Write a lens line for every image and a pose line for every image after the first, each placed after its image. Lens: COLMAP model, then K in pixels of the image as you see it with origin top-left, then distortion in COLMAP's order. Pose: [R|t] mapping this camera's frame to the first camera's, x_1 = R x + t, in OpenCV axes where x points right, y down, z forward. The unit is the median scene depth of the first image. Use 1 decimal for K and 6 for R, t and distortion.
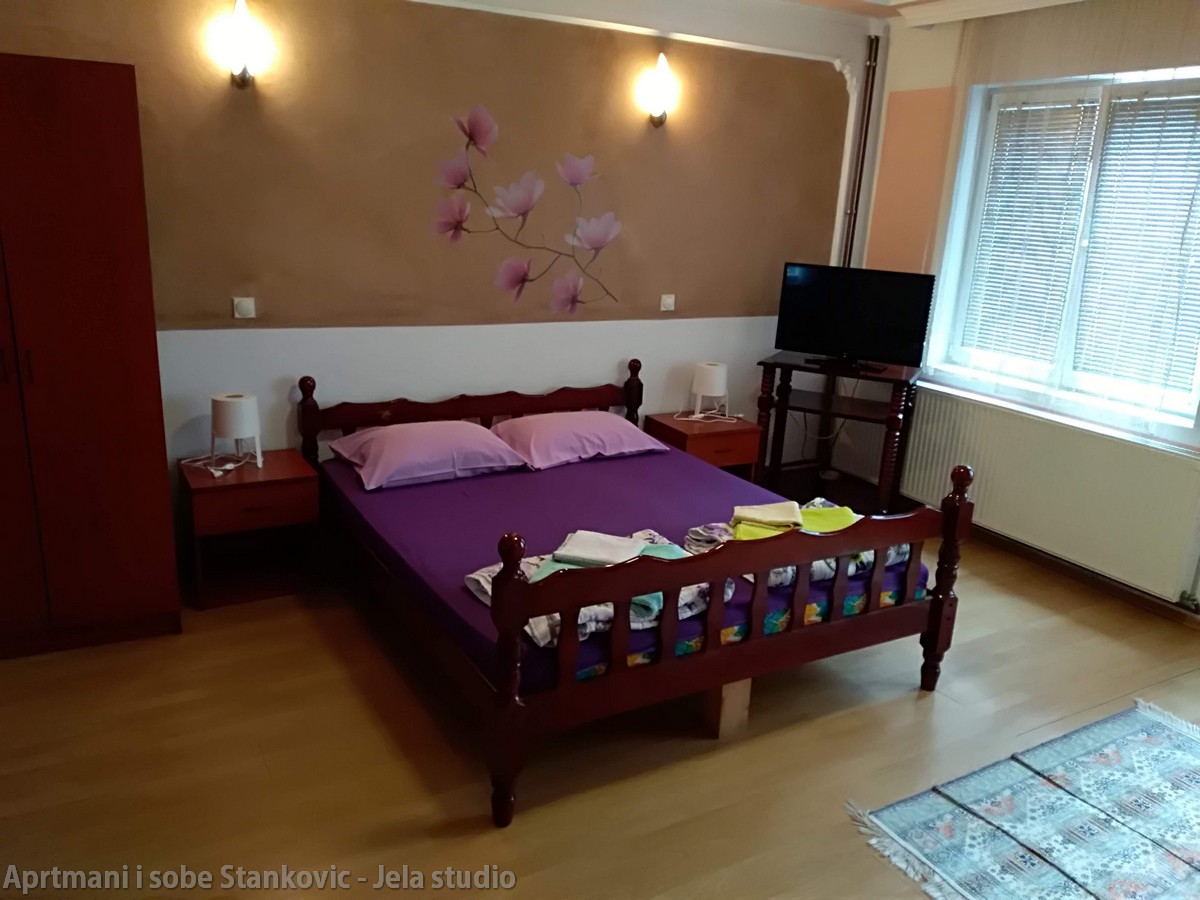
lens RADIAL K [[953.7, 0, 601.5], [0, 953.7, 451.0], [0, 0, 1]] dist [0.081436, -0.088572]
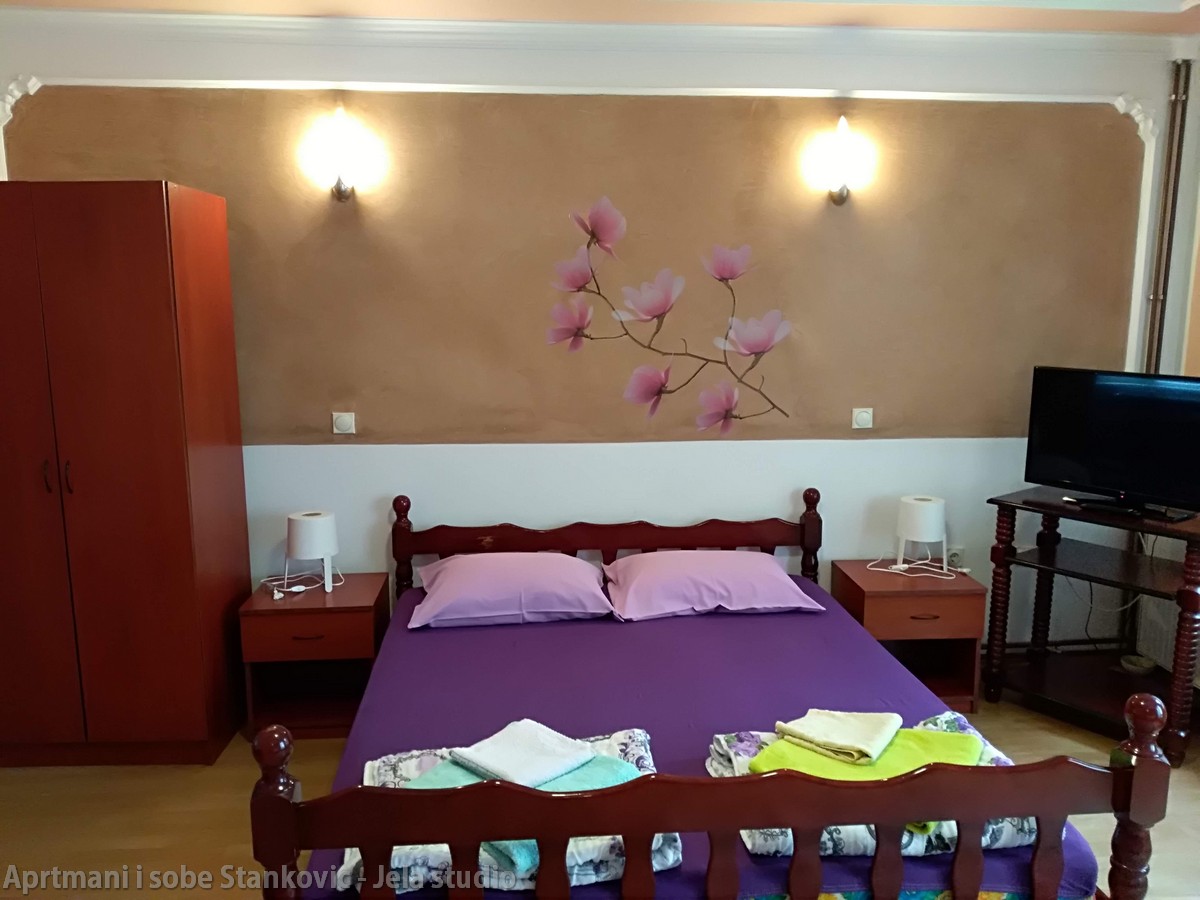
lens RADIAL K [[953.7, 0, 592.2], [0, 953.7, 445.3], [0, 0, 1]] dist [0.081436, -0.088572]
pose [[0.899997, 0.017443, -0.435548, 0.245282], [-0.071808, 0.991481, -0.108674, -0.036272], [0.429941, 0.129082, 0.893582, 0.229970]]
